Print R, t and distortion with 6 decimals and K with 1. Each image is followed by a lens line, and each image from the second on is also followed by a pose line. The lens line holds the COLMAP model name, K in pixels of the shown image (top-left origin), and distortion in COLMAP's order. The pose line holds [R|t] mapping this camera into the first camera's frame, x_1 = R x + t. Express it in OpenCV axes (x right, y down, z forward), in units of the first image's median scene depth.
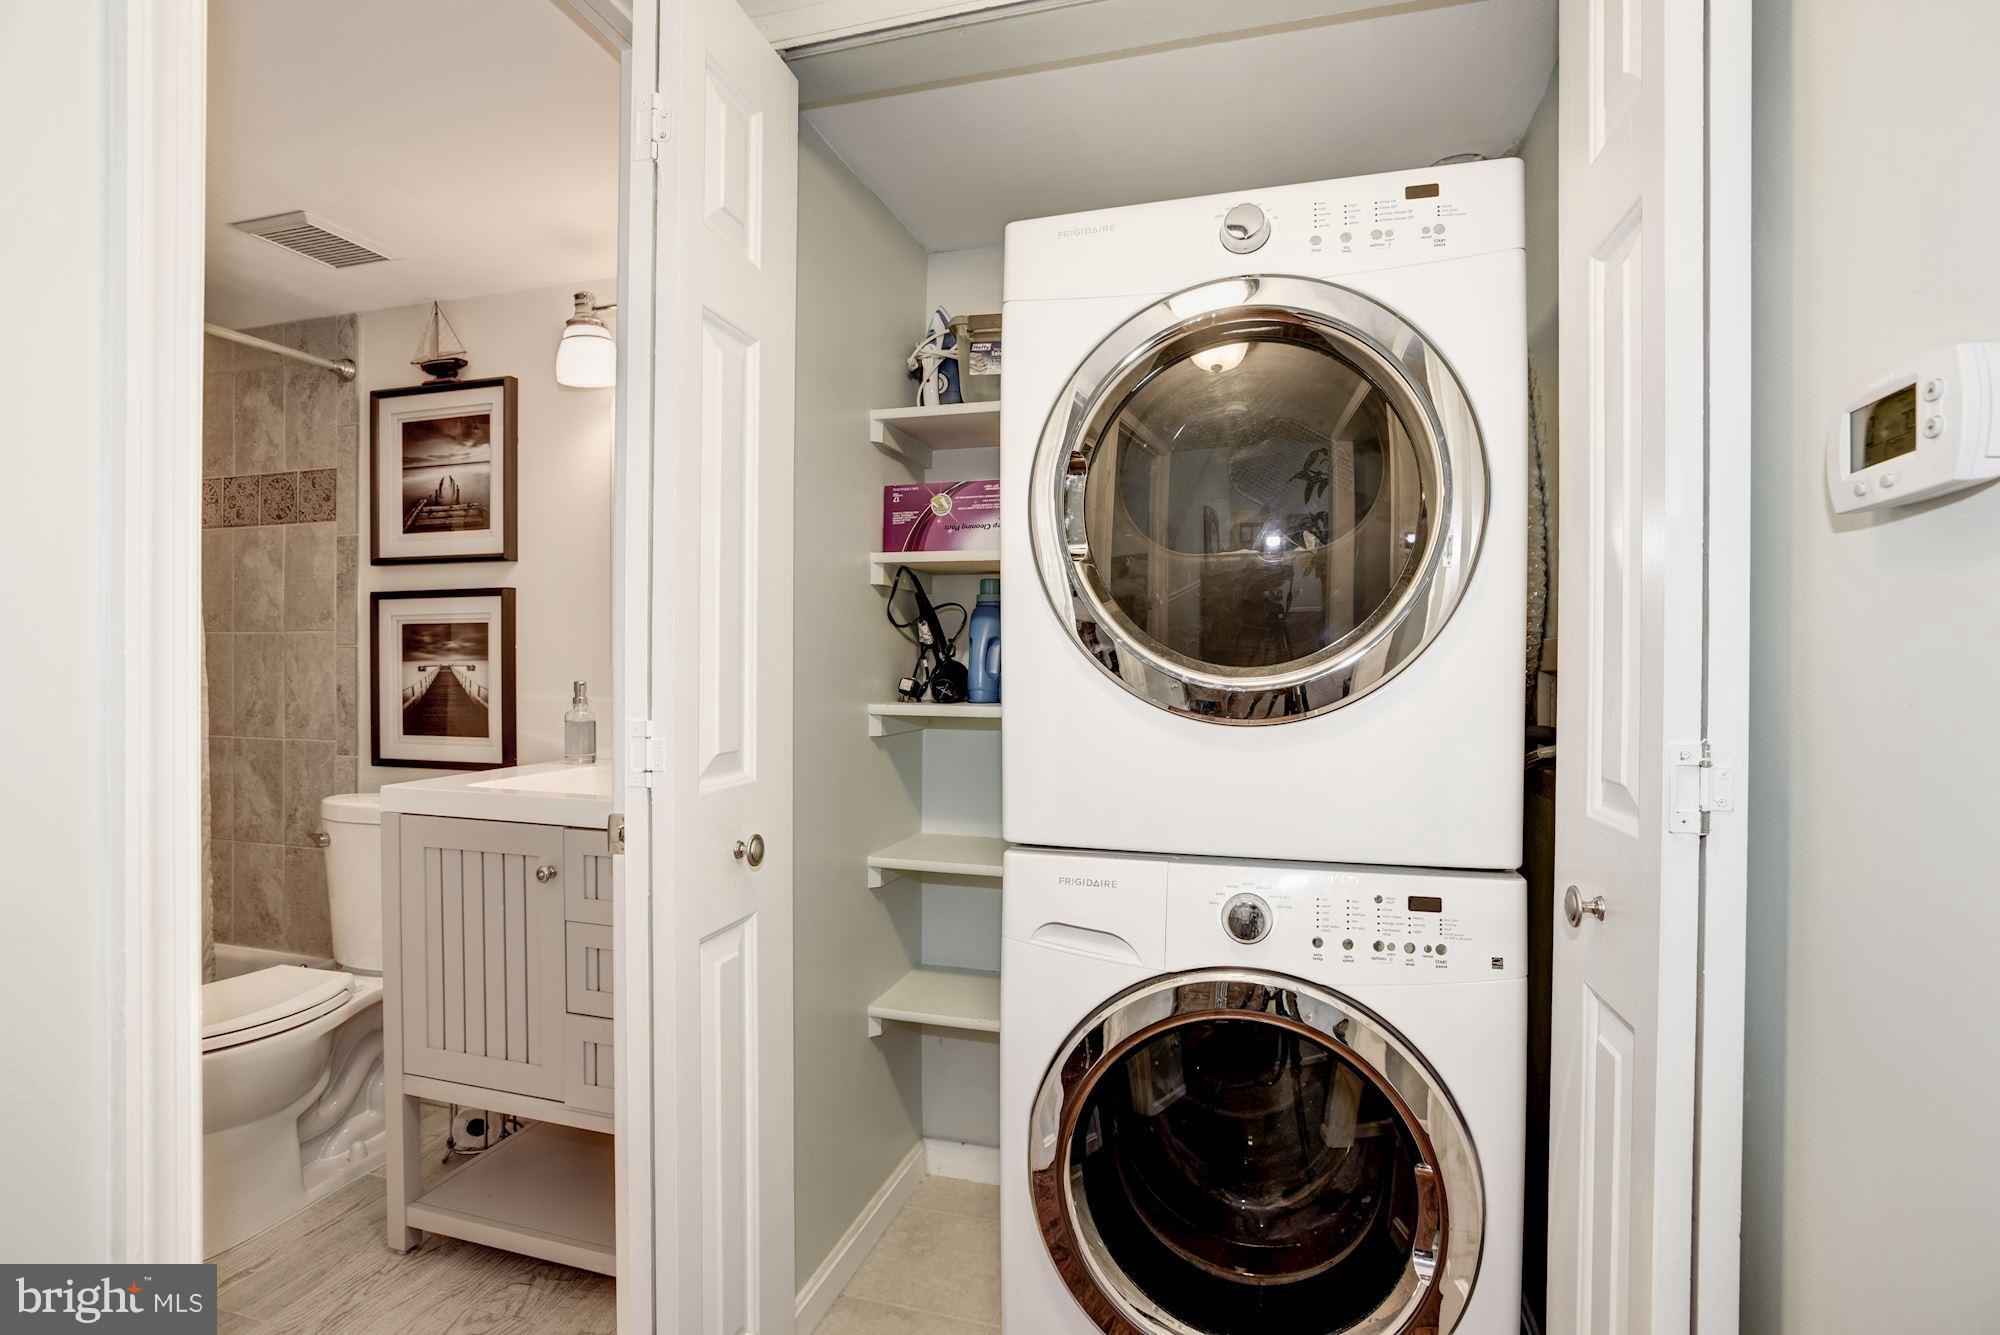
lens RADIAL K [[966.0, 0, 1028.3], [0, 966.0, 662.4], [0, 0, 1]] dist [-0.039221, 0.016297]
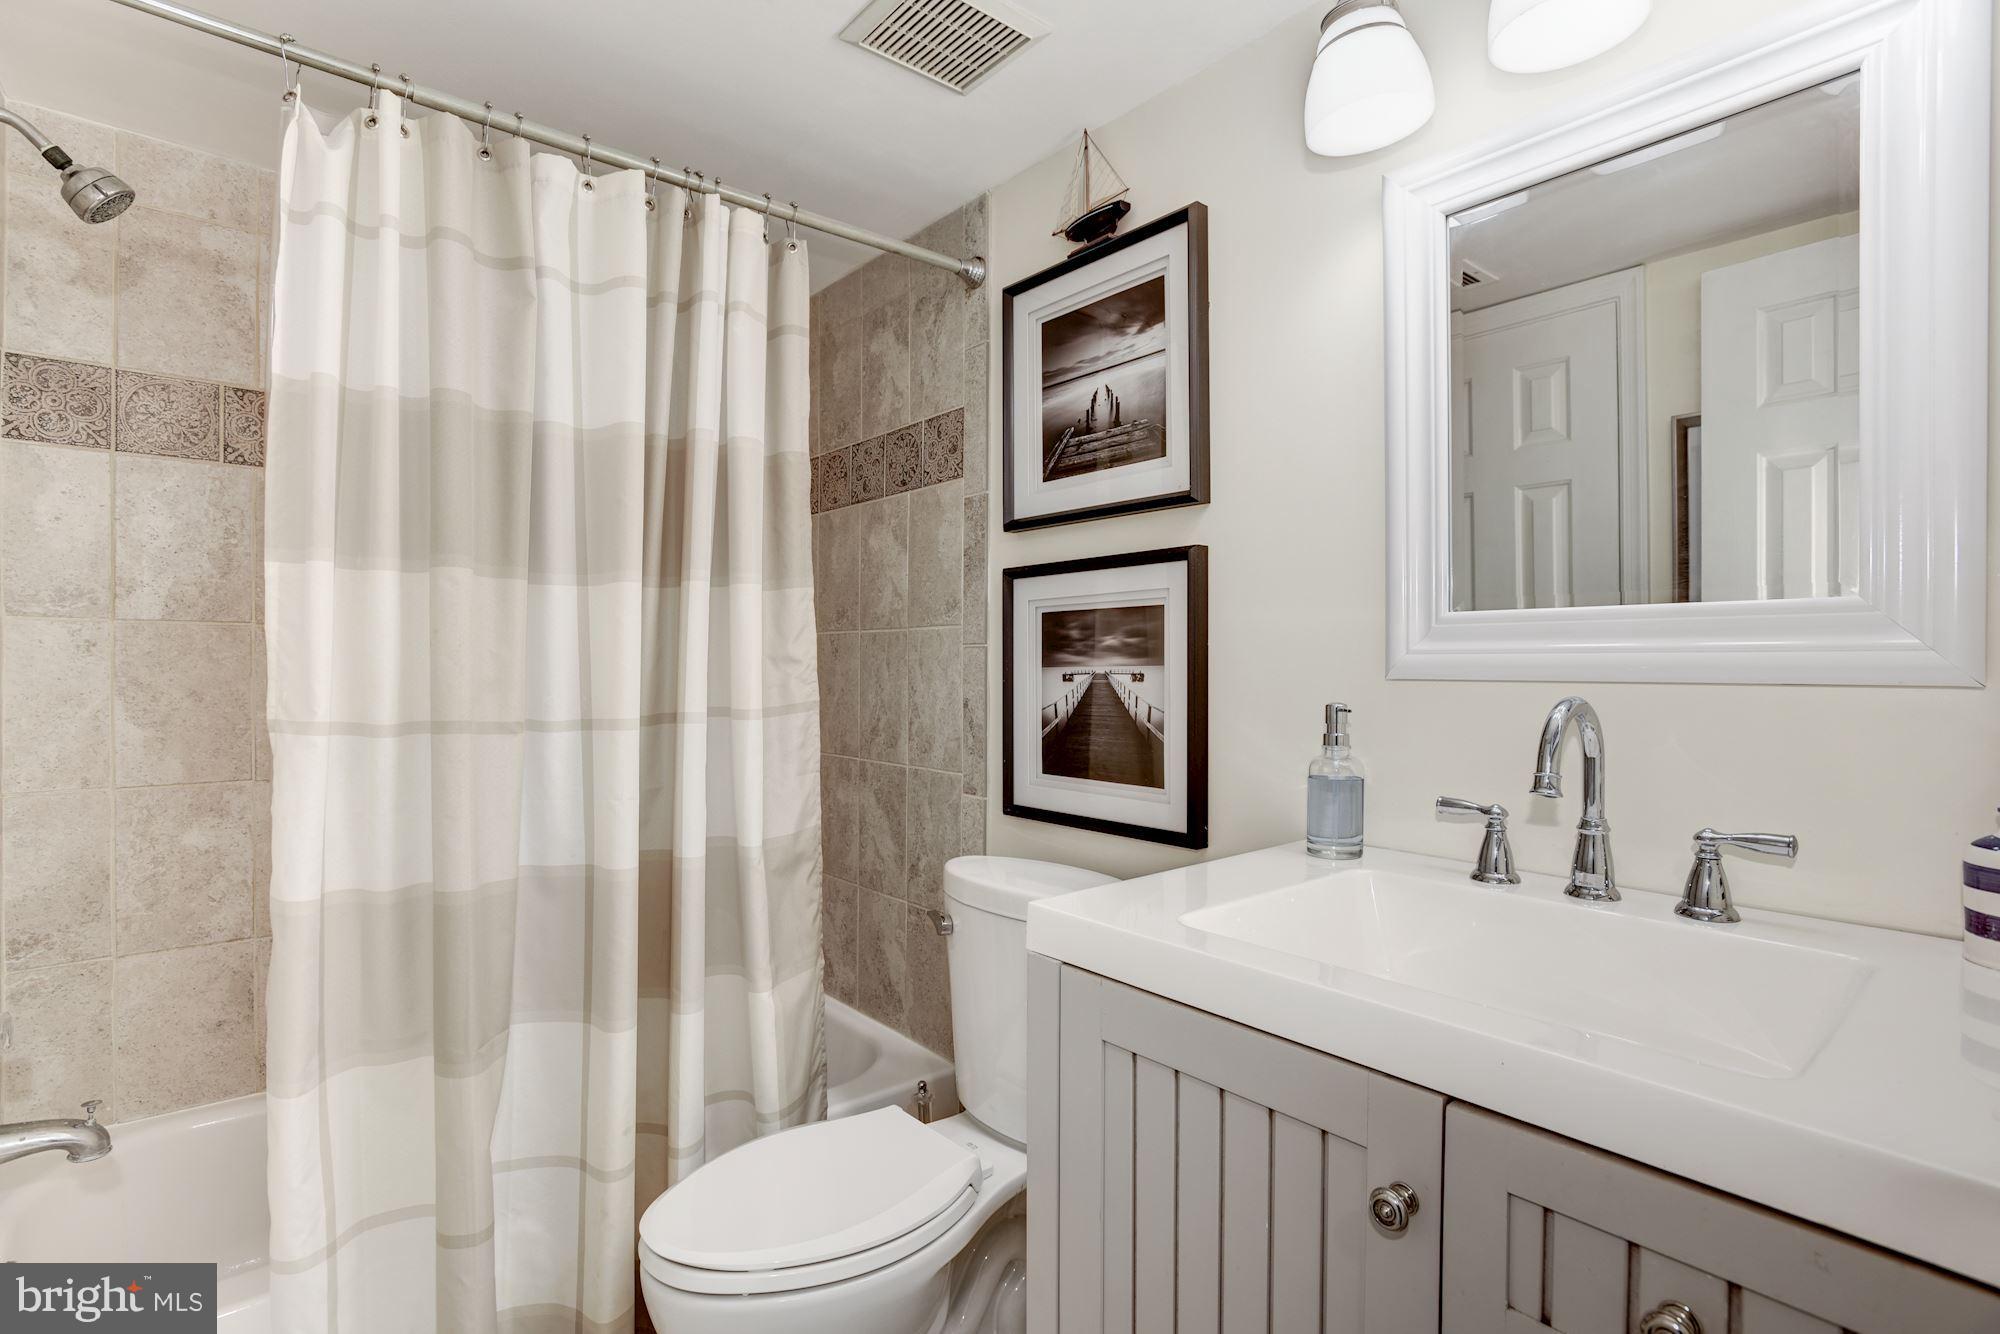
lens RADIAL K [[966.0, 0, 1004.3], [0, 966.0, 665.3], [0, 0, 1]] dist [-0.039221, 0.016297]
pose [[0.831093, 0.001284, -0.556132, -0.291399], [-0.004269, 0.999983, -0.004072, 0.000837], [0.556117, 0.005759, 0.831084, 0.403943]]
